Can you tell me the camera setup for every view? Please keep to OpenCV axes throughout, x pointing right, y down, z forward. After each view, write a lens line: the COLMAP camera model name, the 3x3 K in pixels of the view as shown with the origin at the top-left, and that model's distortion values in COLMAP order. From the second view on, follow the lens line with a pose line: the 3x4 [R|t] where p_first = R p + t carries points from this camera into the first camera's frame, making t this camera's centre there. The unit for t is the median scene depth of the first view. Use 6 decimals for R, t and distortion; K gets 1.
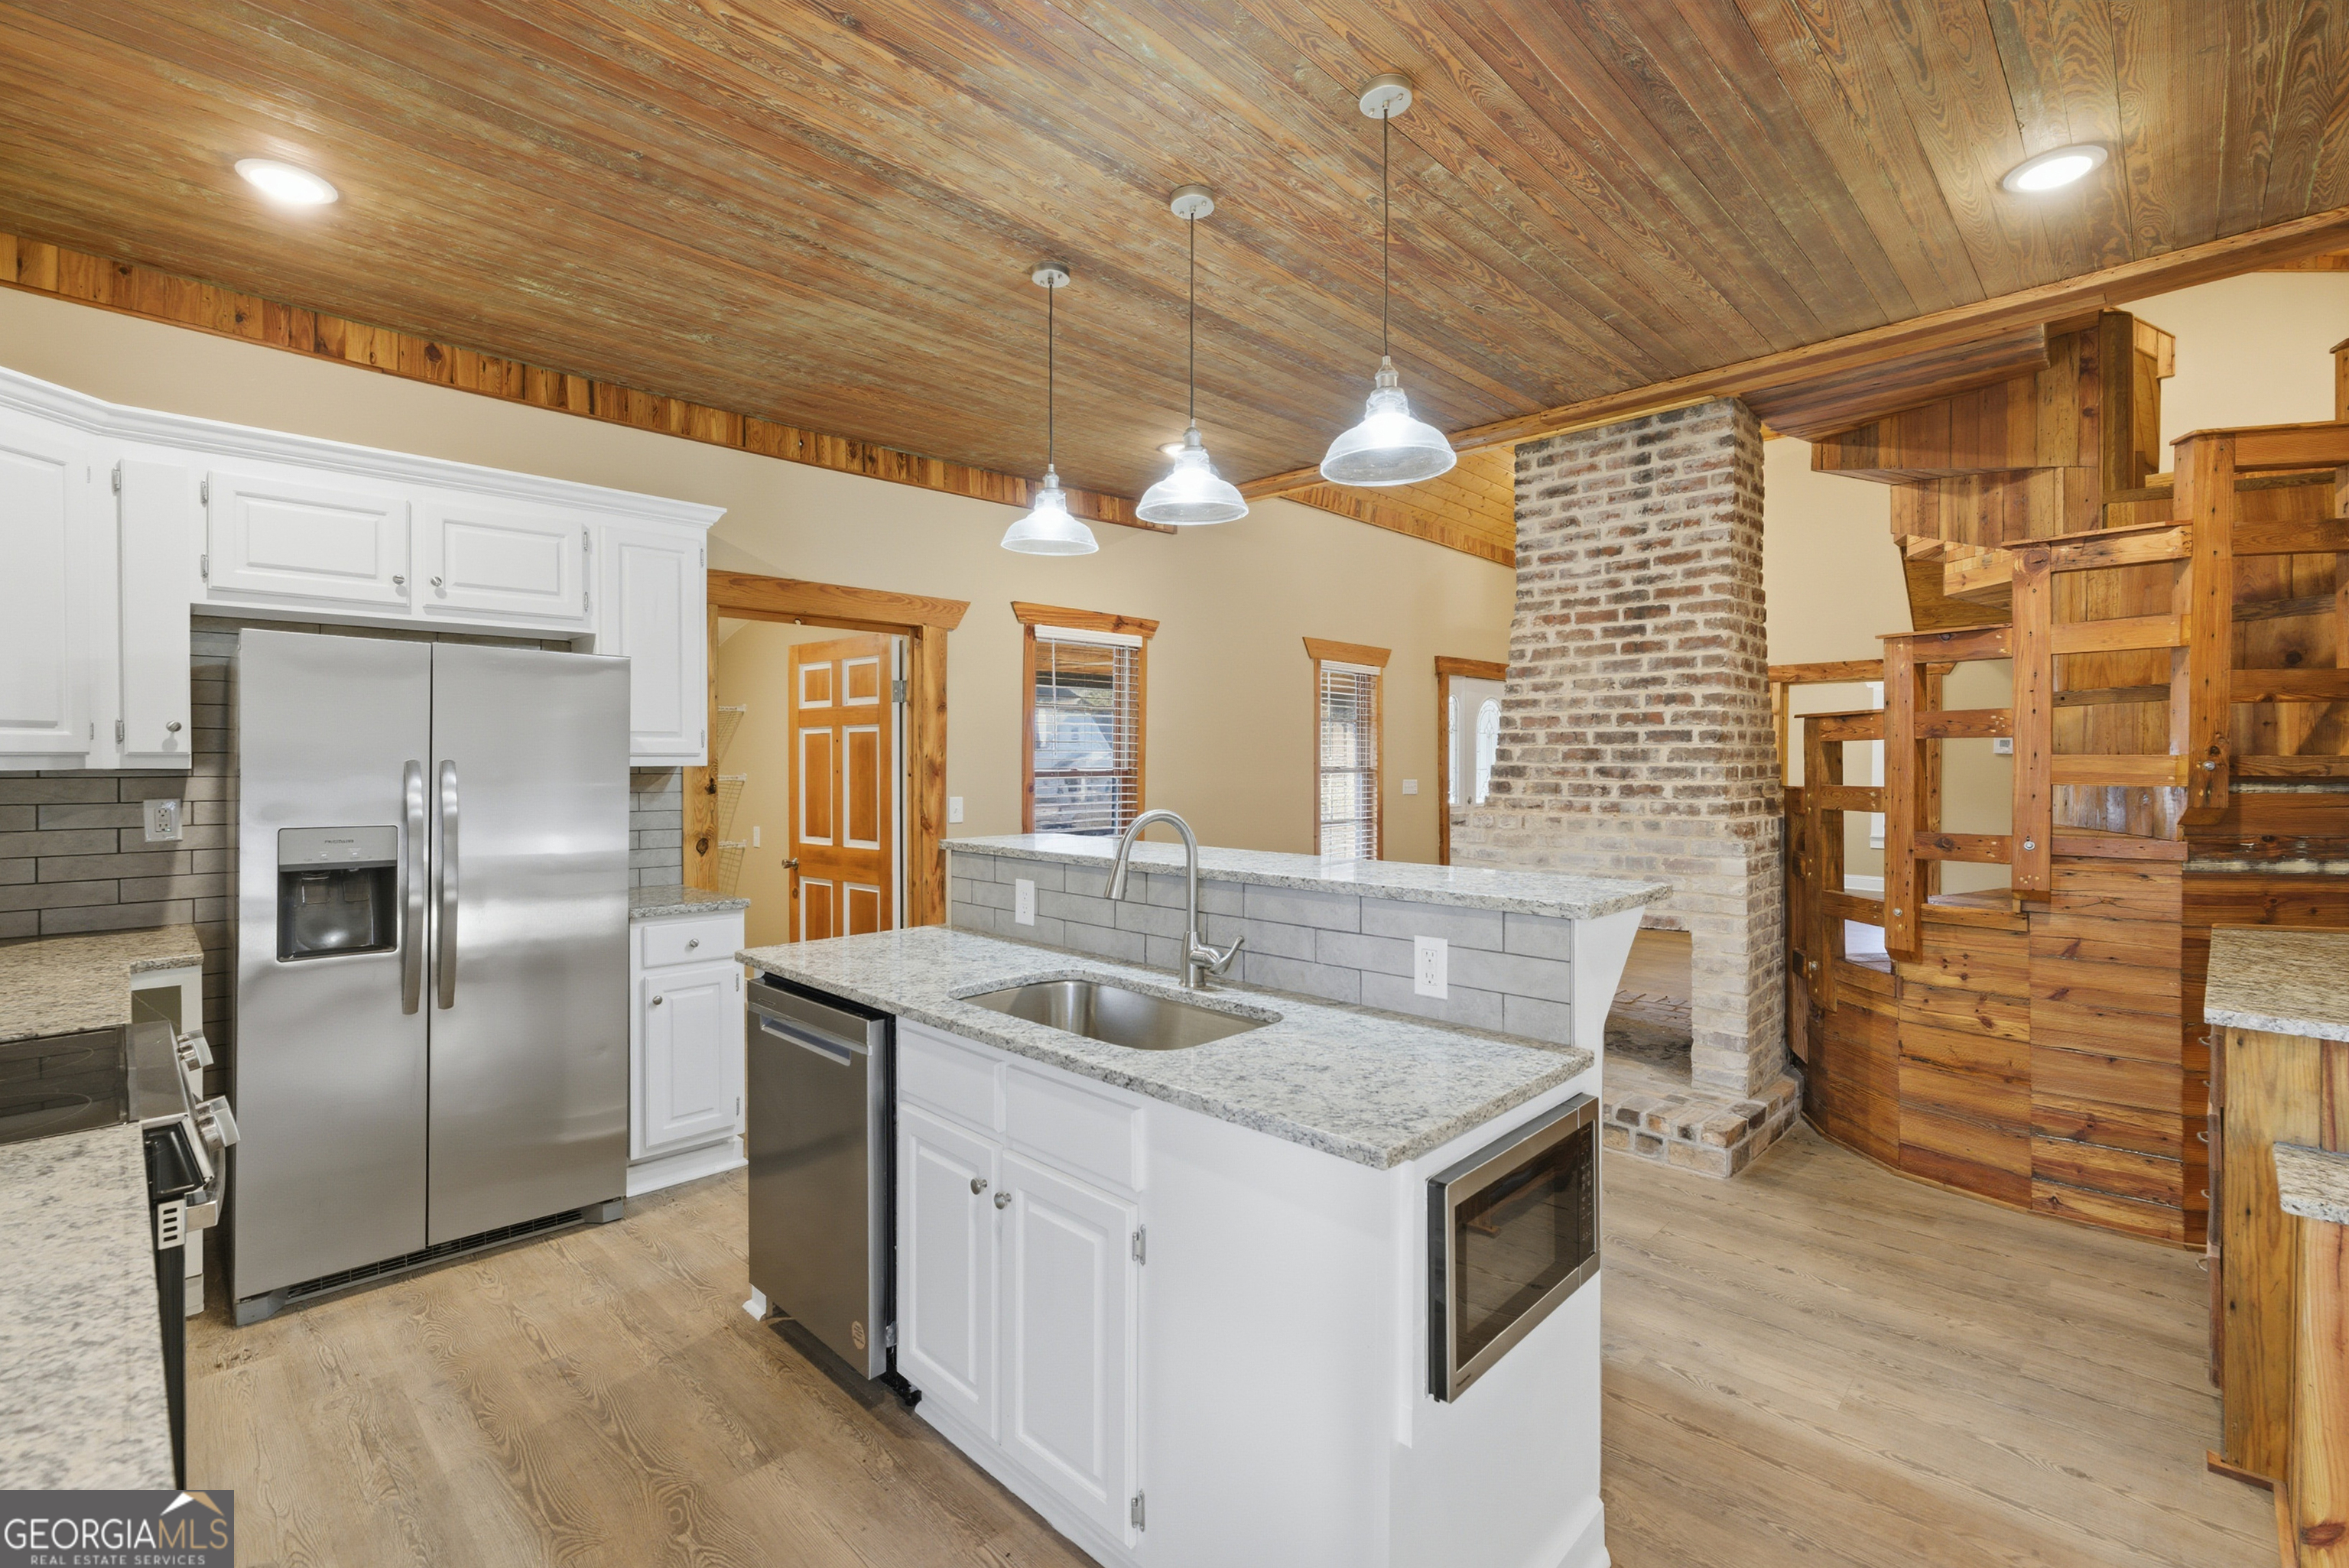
lens RADIAL K [[1038.6, 0, 1157.8], [0, 1038.6, 774.5], [0, 0, 1]] dist [-0.003262, 0.000334]
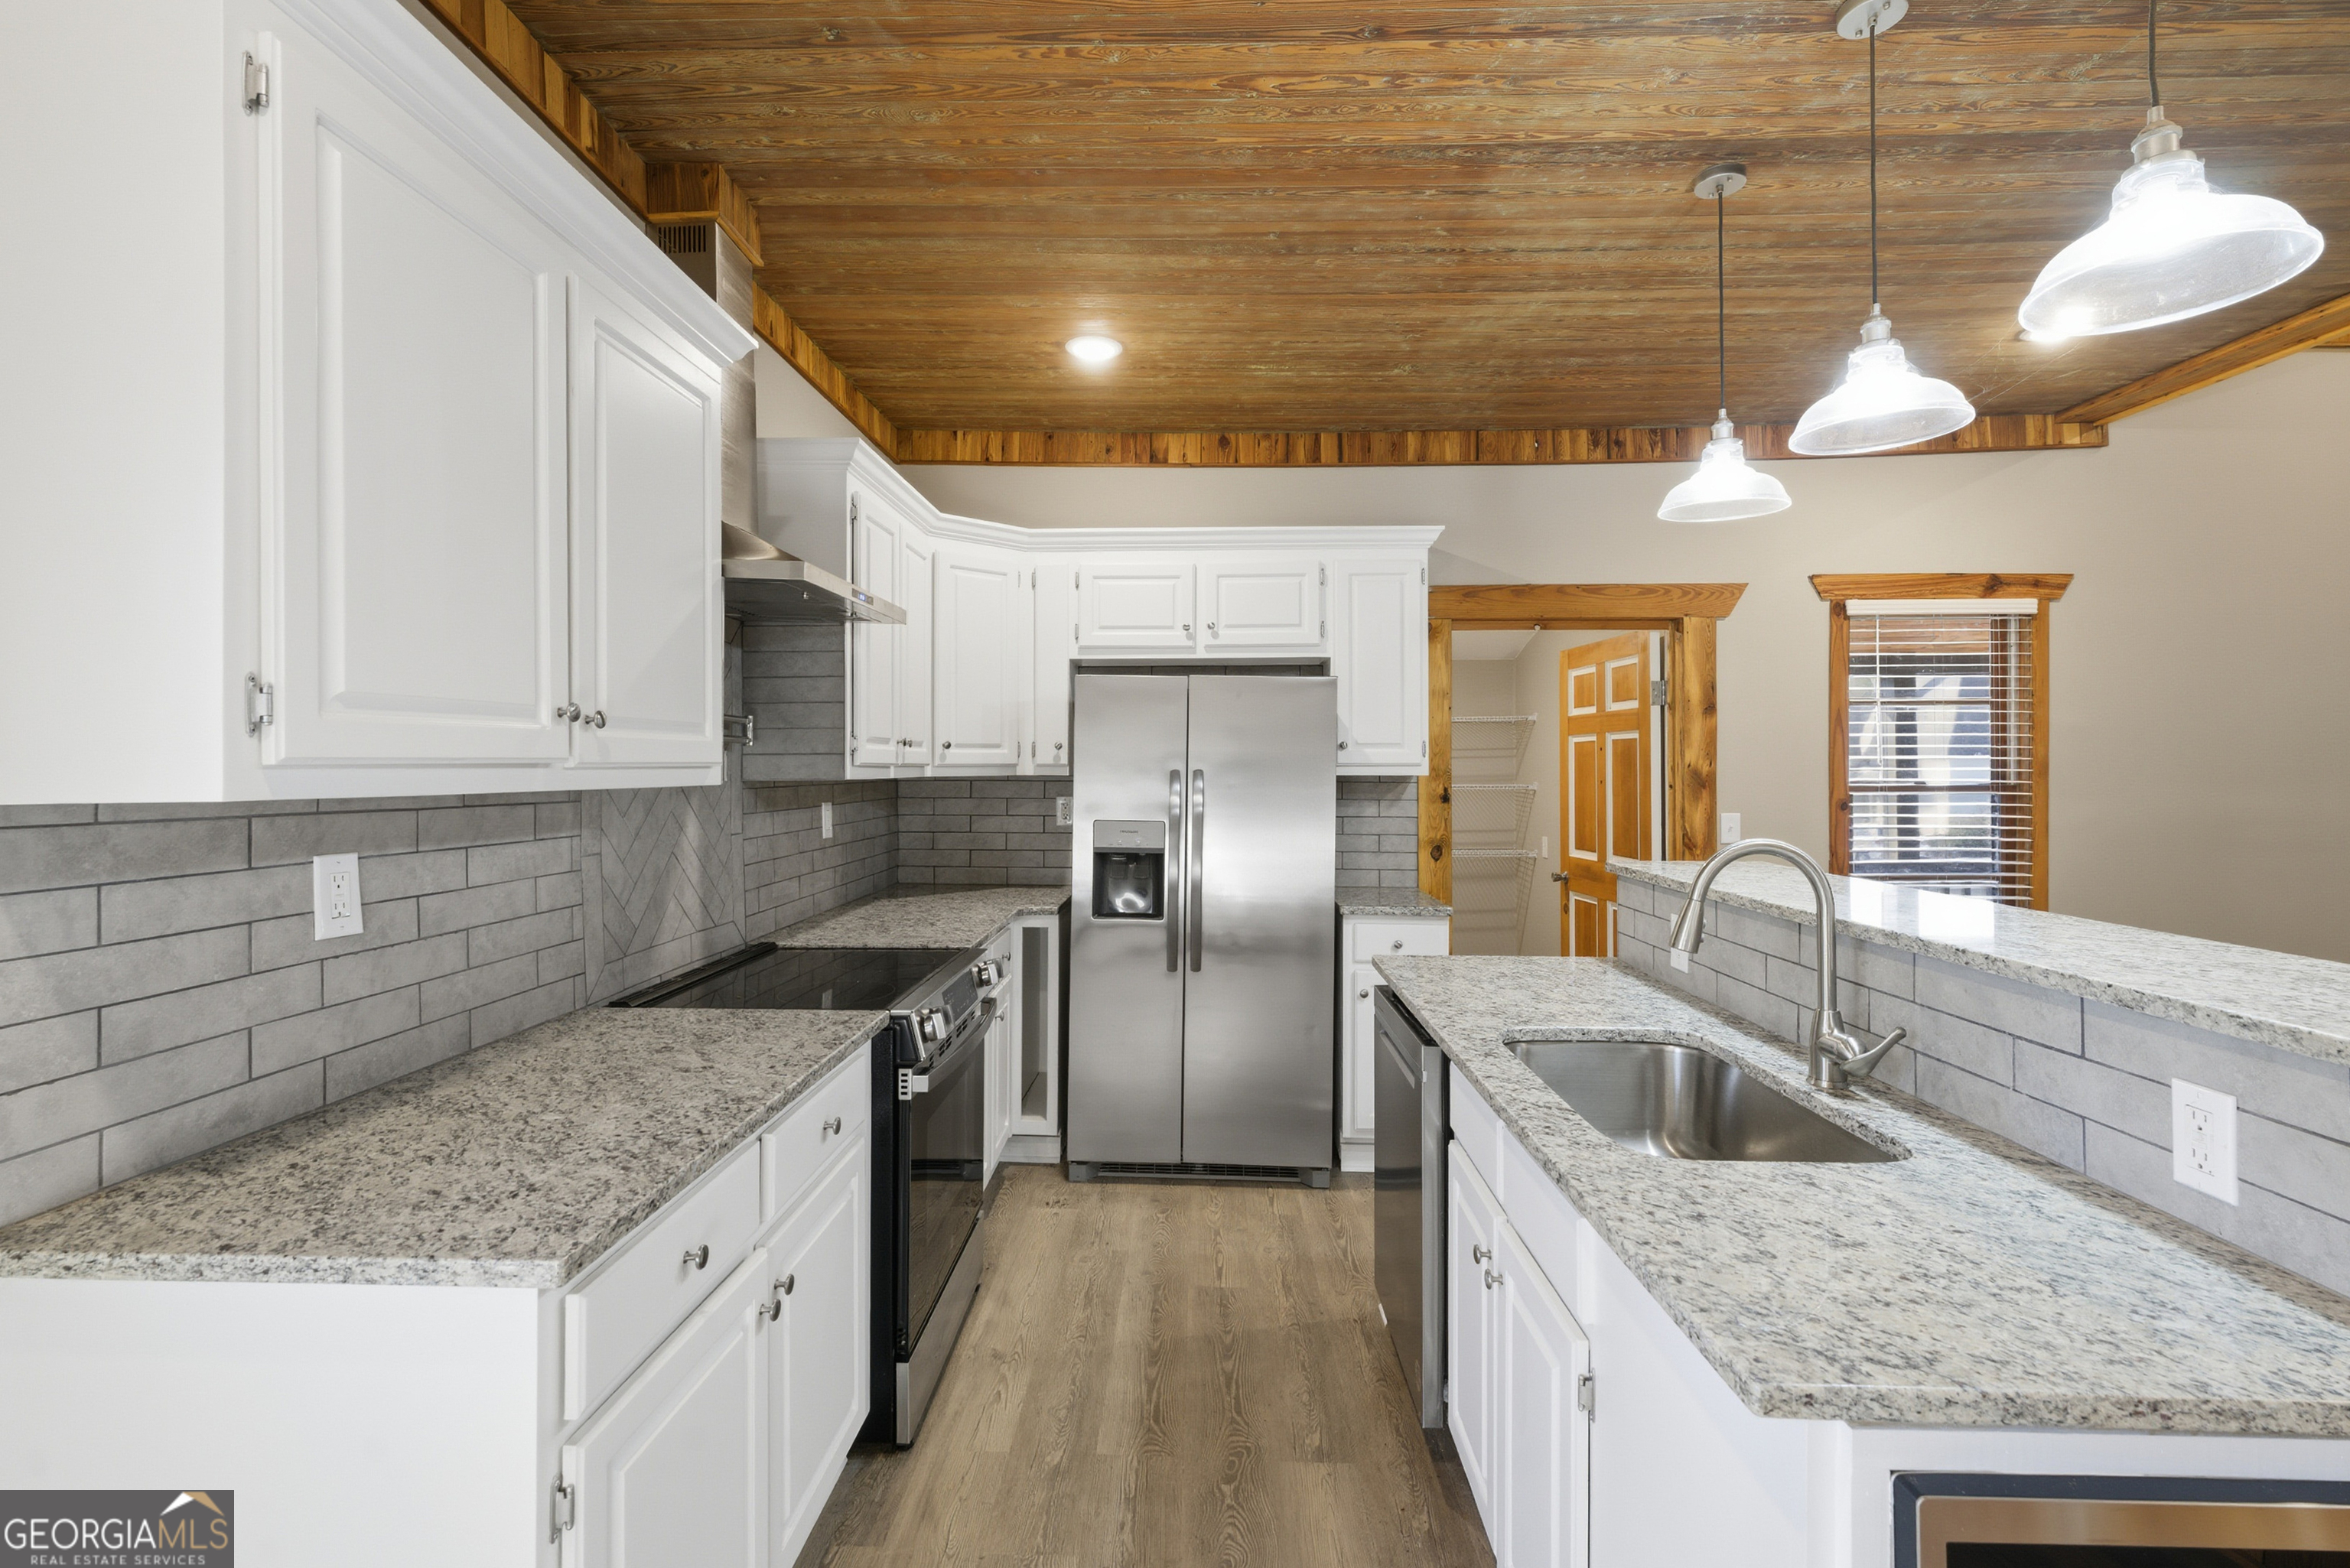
lens RADIAL K [[1039.1, 0, 1139.4], [0, 1039.1, 752.0], [0, 0, 1]] dist [-0.003262, 0.000334]
pose [[0.673510, -0.010283, -0.739106, 0.188229], [-0.011470, 0.999637, -0.024360, -0.004078], [0.739089, 0.024885, 0.673148, 0.117856]]
